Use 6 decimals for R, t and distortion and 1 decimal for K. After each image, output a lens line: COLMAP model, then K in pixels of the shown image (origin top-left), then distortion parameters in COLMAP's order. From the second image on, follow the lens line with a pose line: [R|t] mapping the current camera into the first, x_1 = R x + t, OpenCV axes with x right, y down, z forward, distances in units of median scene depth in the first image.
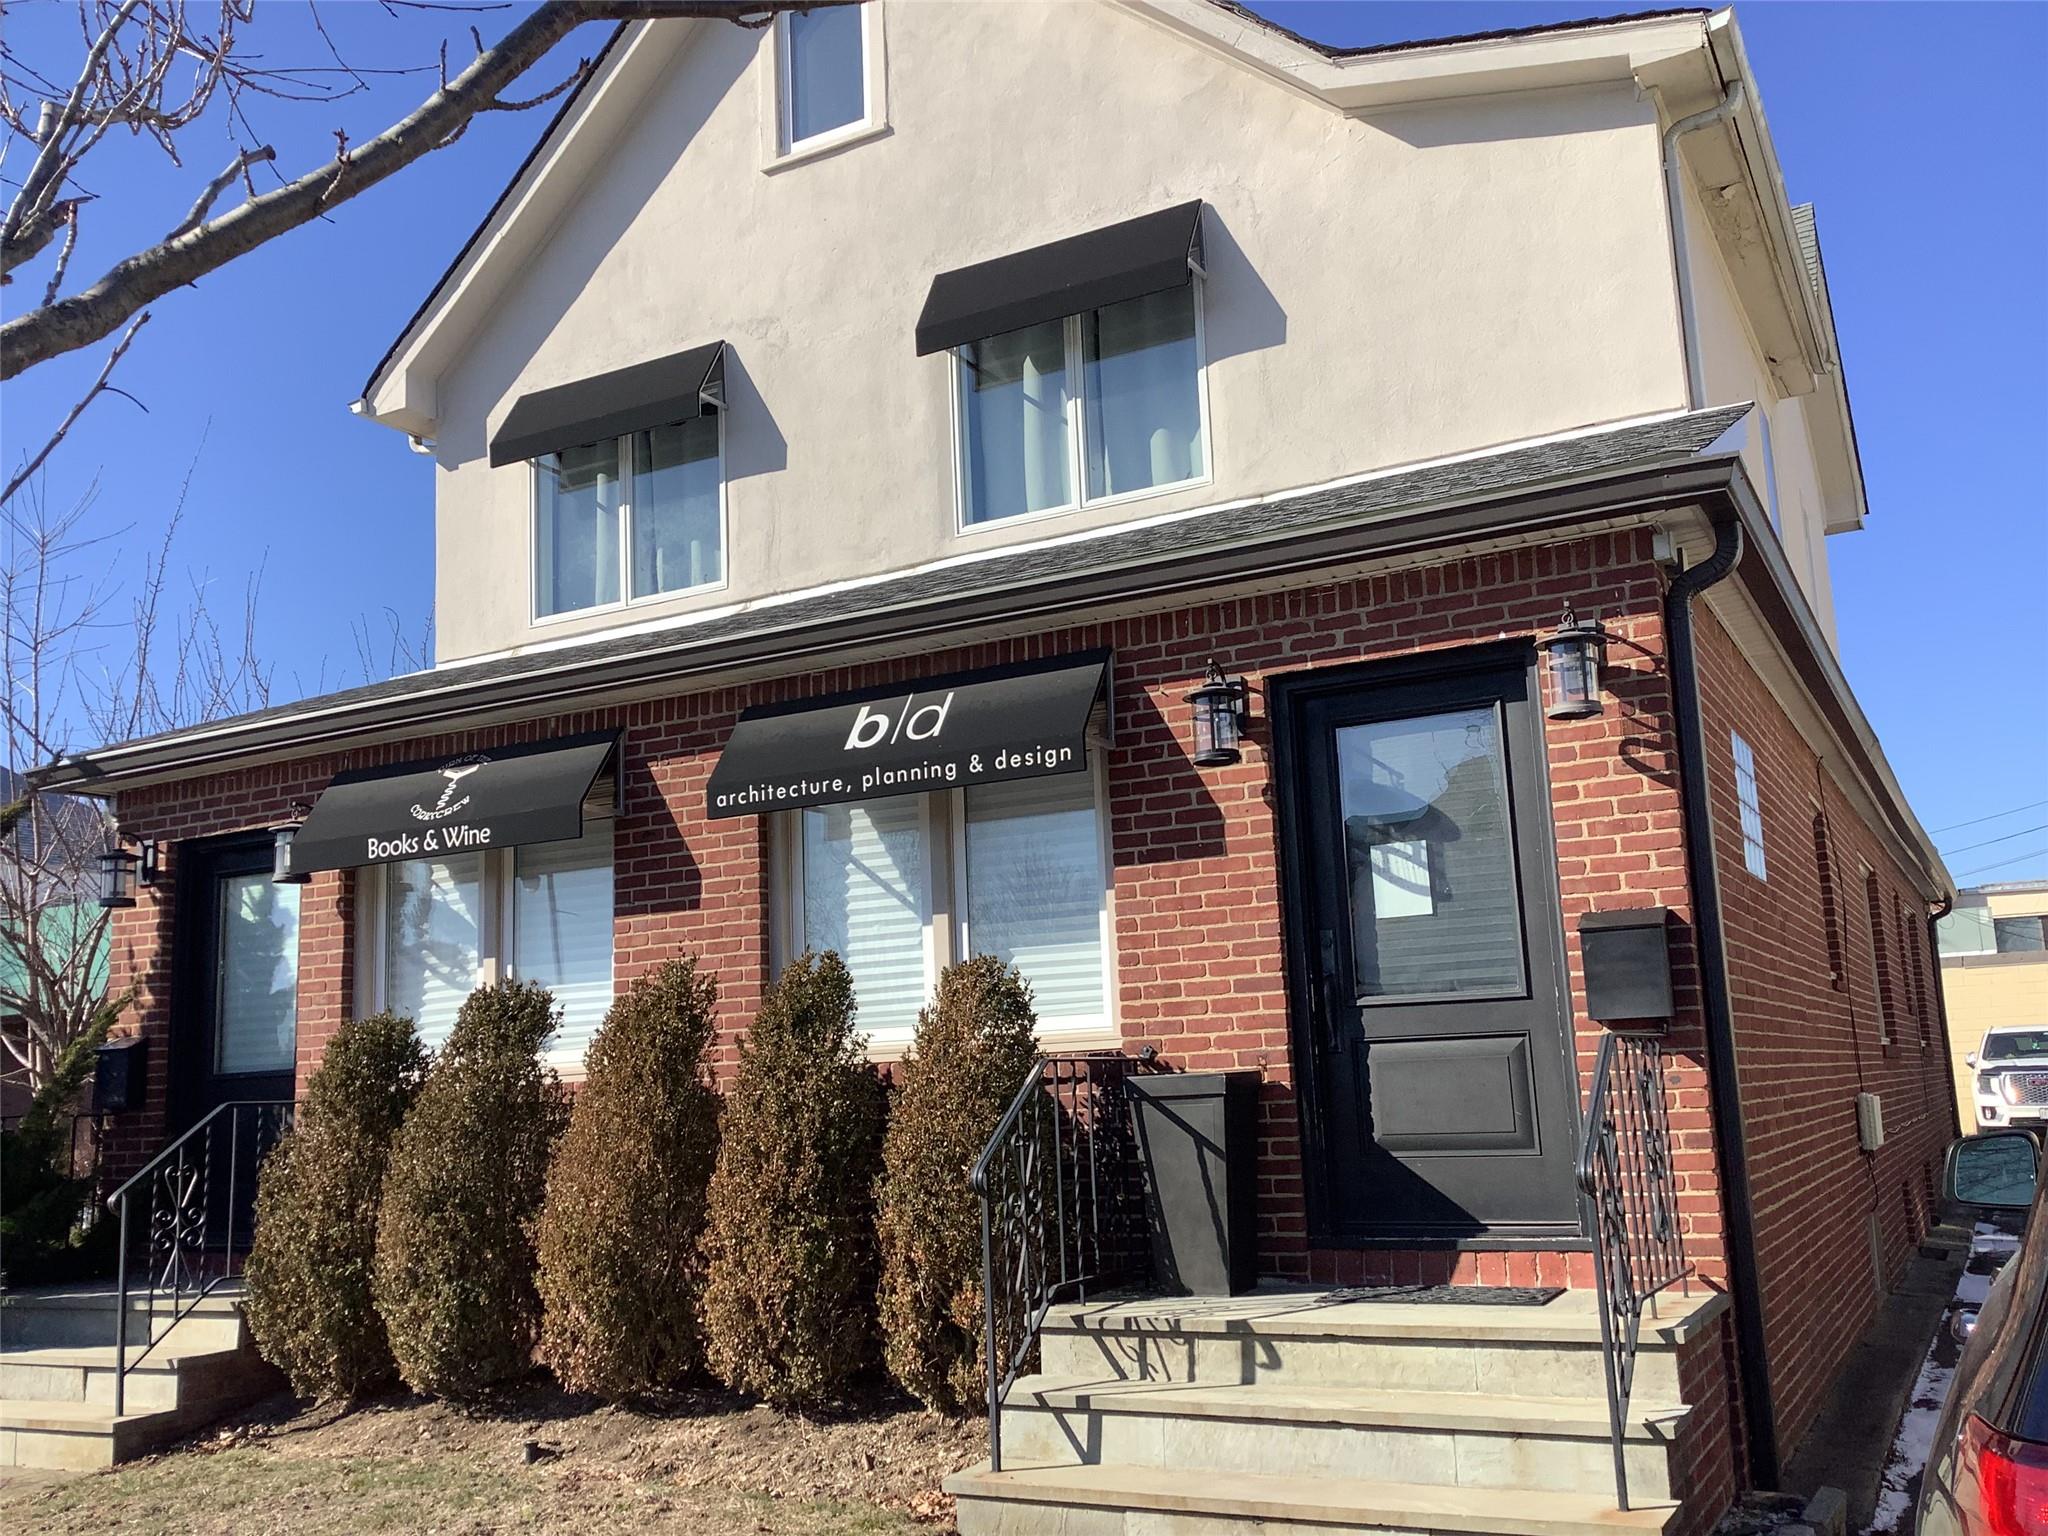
lens RADIAL K [[1836.1, 0, 1025.2], [0, 1836.1, 770.1], [0, 0, 1]] dist [0.119718, -0.227505]
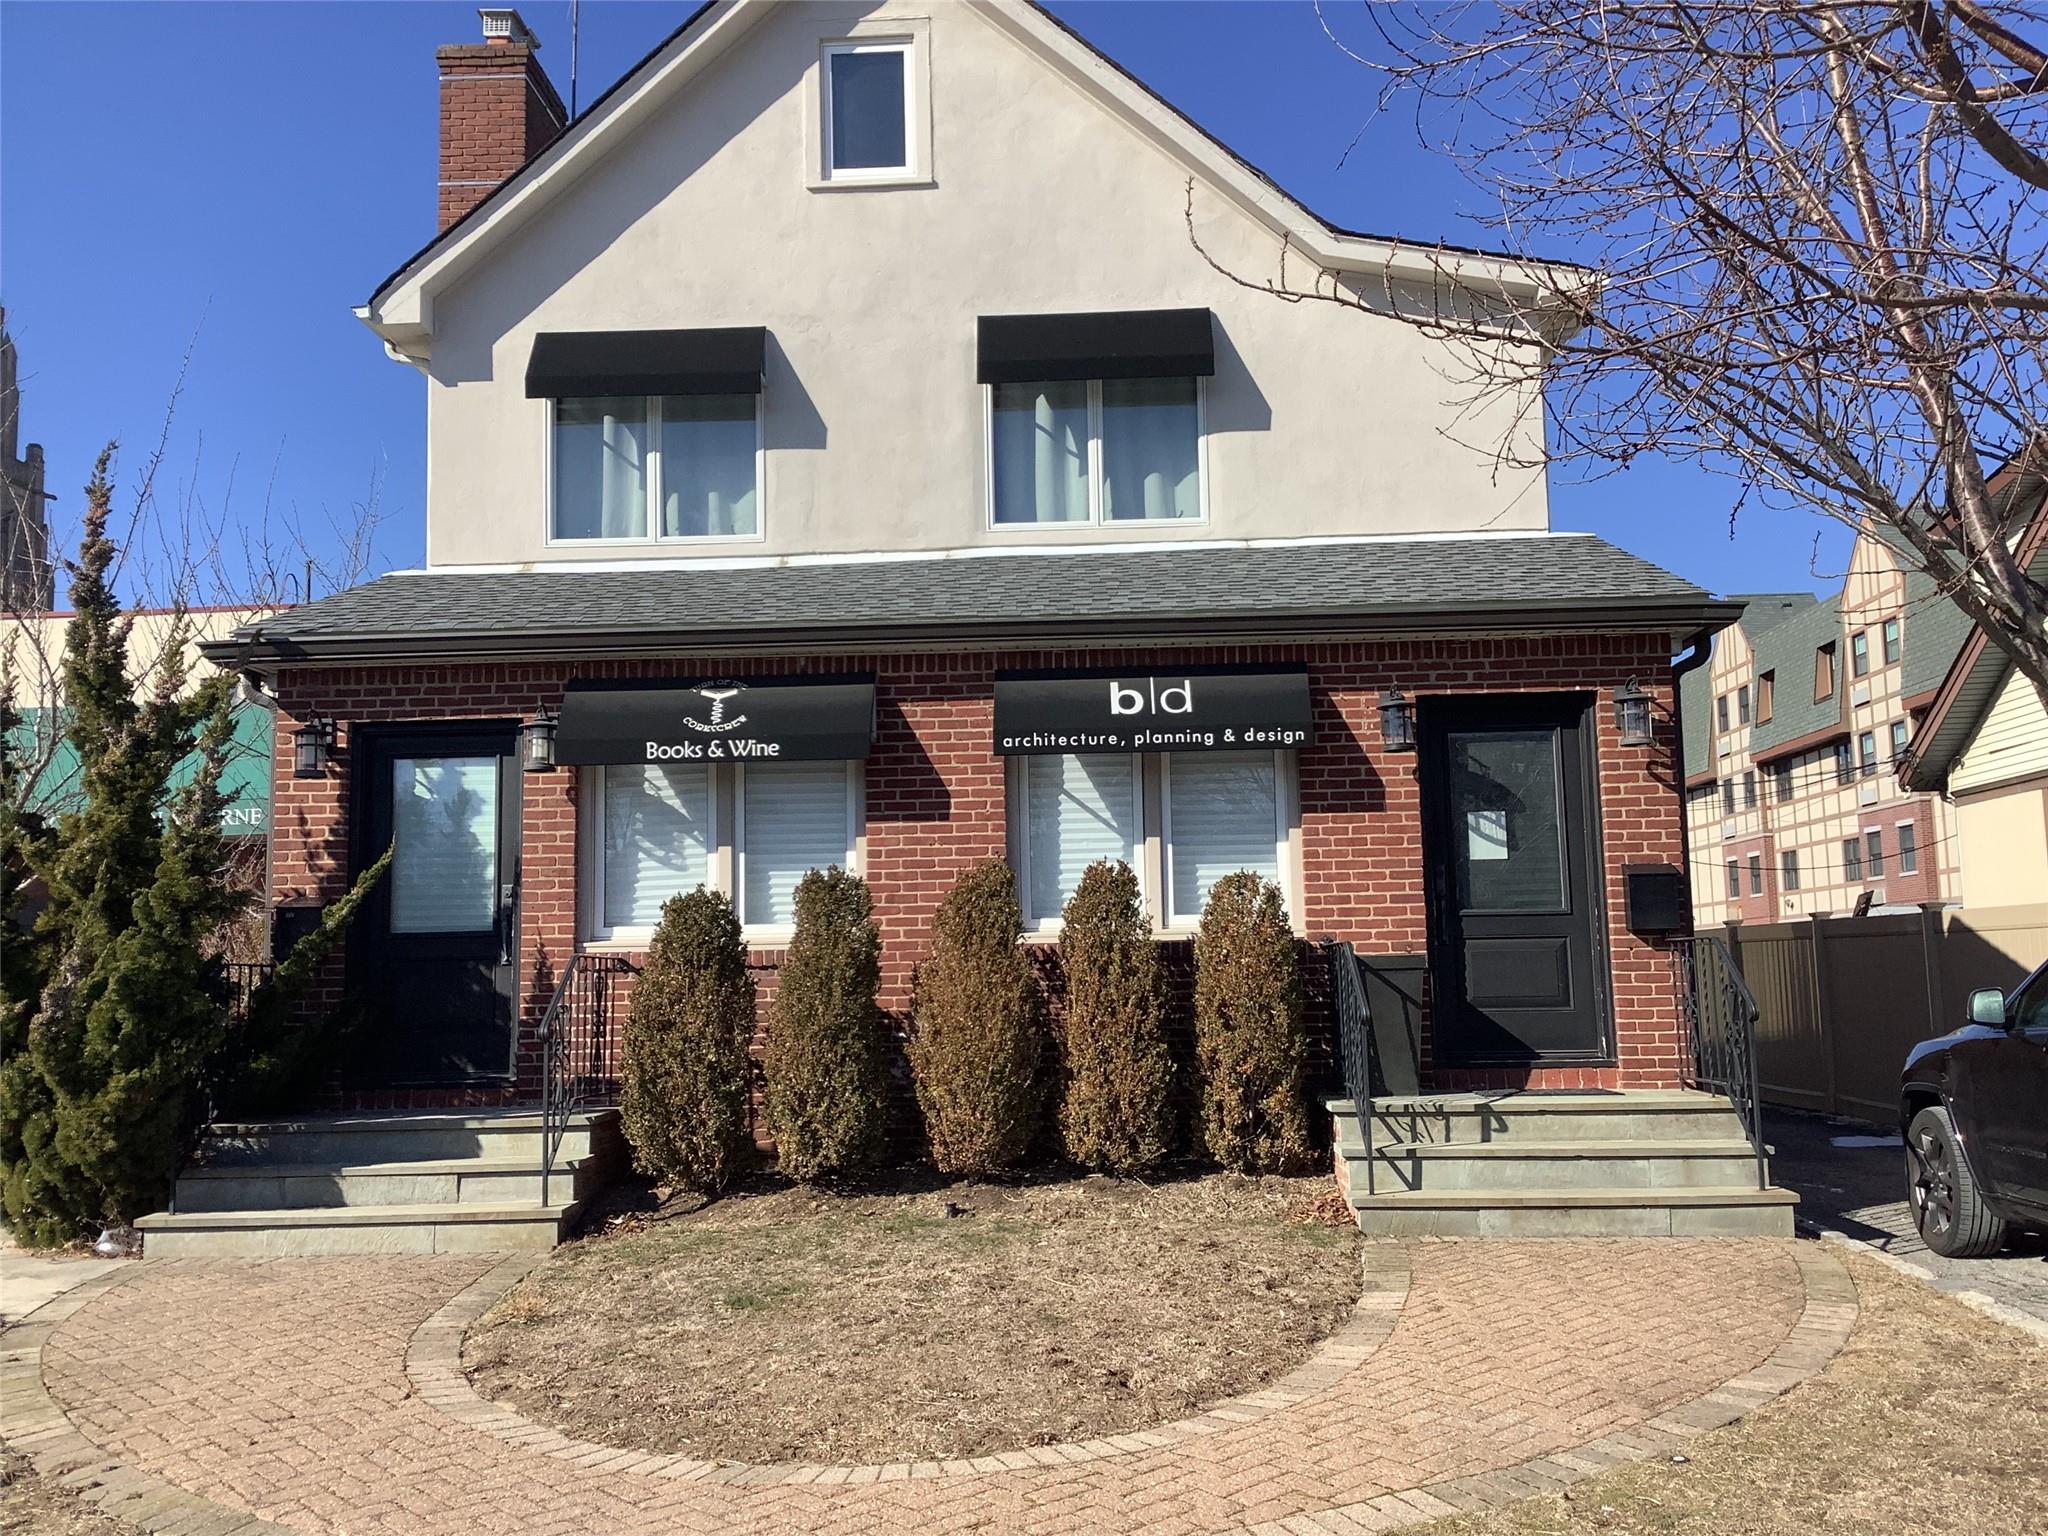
lens RADIAL K [[1836.1, 0, 1025.2], [0, 1836.1, 770.1], [0, 0, 1]] dist [0.119718, -0.227505]
pose [[0.898217, 0.074696, 0.433160, -0.741881], [-0.094577, 0.995216, 0.024498, 0.002993], [-0.429258, -0.062971, 0.900984, -0.208206]]
